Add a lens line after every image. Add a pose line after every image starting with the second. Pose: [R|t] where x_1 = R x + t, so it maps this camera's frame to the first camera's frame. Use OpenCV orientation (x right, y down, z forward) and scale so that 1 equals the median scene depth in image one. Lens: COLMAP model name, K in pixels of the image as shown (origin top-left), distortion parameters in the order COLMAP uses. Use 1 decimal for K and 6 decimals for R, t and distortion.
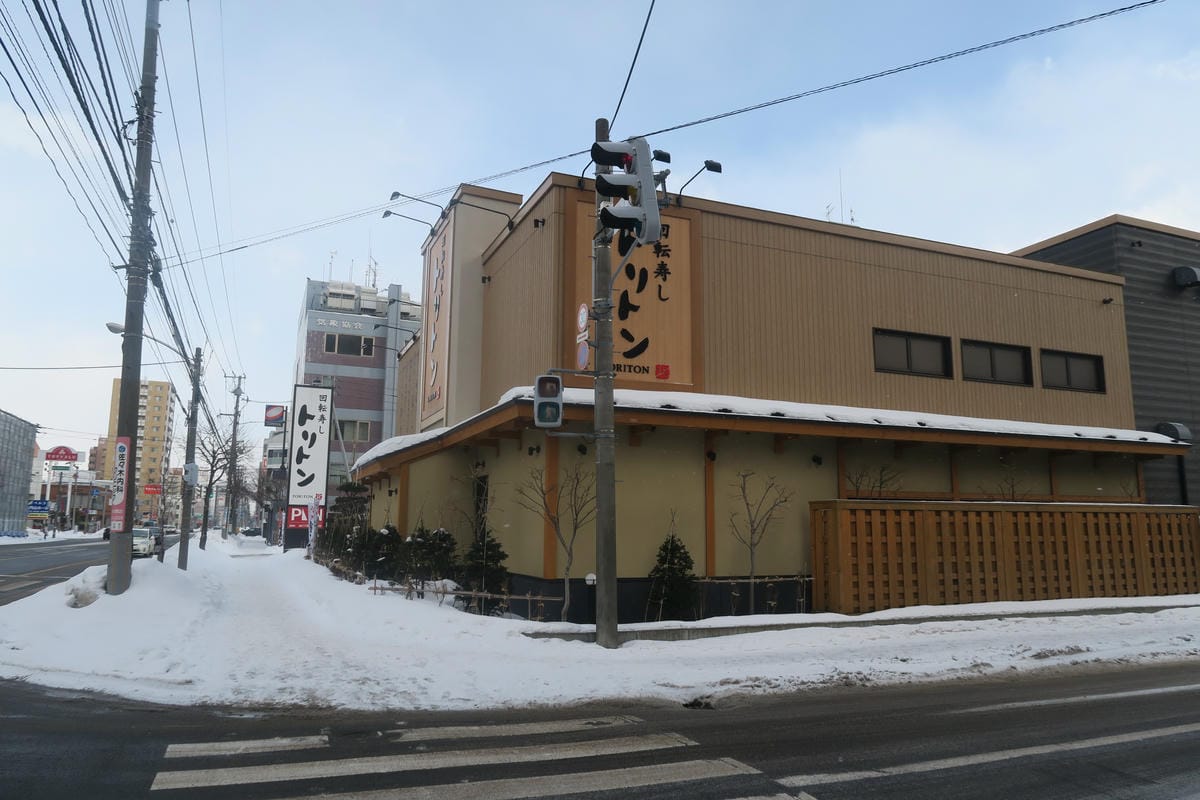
lens RADIAL K [[830.7, 0, 600.3], [0, 830.7, 400.8], [0, 0, 1]] dist [-0.007667, -0.001041]
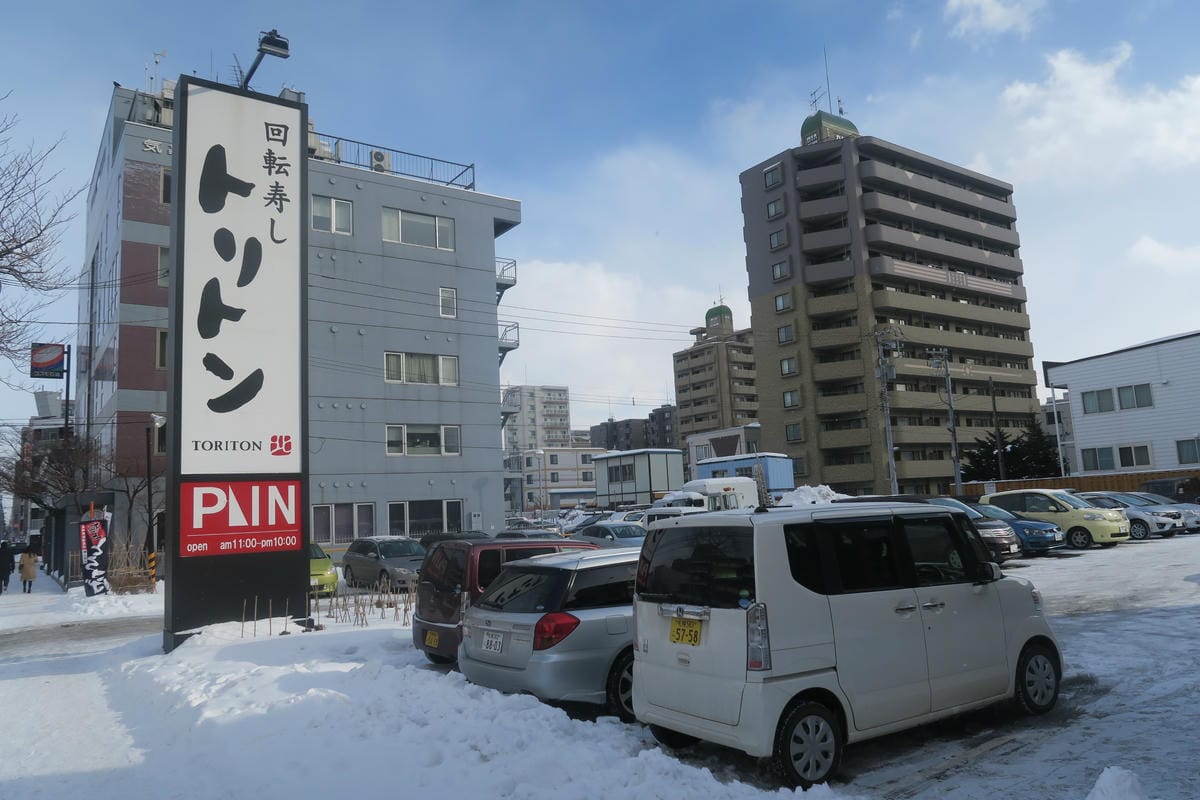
lens RADIAL K [[830.7, 0, 598.0], [0, 830.7, 398.7], [0, 0, 1]] dist [-0.007667, -0.001041]
pose [[0.973921, -0.029794, 0.224924, -0.293747], [0.025665, 0.999445, 0.021260, 0.094874], [-0.225432, -0.014933, 0.974144, 0.677105]]
